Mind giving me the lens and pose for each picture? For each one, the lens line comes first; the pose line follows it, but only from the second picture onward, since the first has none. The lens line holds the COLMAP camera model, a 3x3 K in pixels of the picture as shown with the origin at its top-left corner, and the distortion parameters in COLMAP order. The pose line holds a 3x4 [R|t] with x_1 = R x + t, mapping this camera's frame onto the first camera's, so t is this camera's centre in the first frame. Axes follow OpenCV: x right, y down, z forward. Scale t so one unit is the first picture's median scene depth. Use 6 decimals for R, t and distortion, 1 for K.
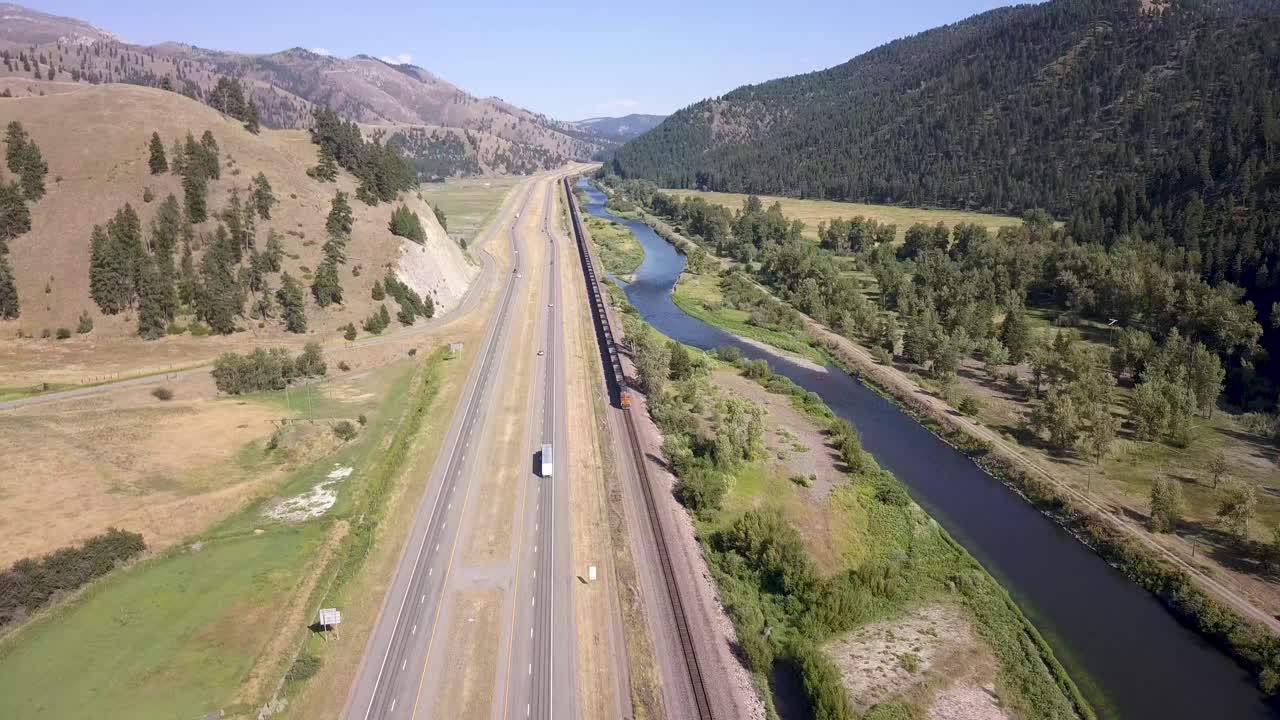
lens RADIAL K [[1031.4, 0, 640.0], [0, 1031.4, 360.0], [0, 0, 1]] dist [-0.006239, -0.000342]
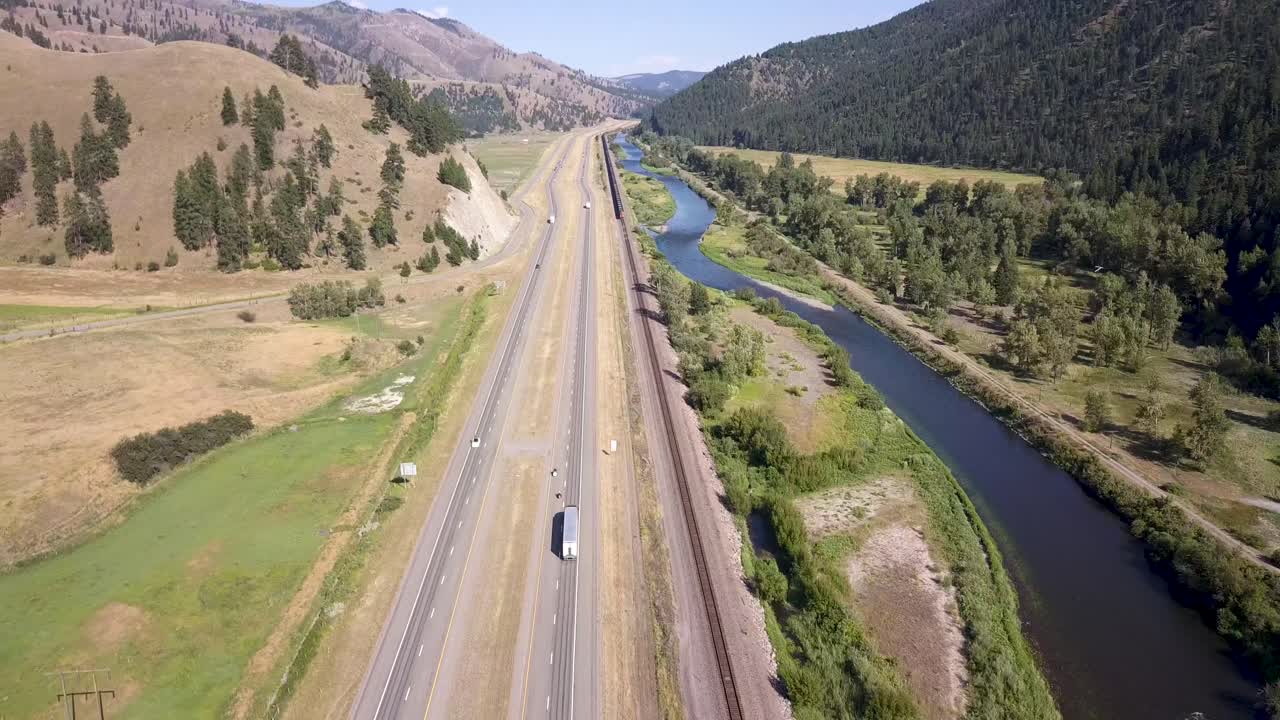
lens RADIAL K [[1031.4, 0, 640.0], [0, 1031.4, 360.0], [0, 0, 1]] dist [-0.006239, -0.000342]
pose [[0.999287, 0.016479, -0.033980, 0.011023], [-0.015122, 0.999093, 0.039805, 0.021215], [0.034605, -0.039263, 0.998629, -0.100114]]
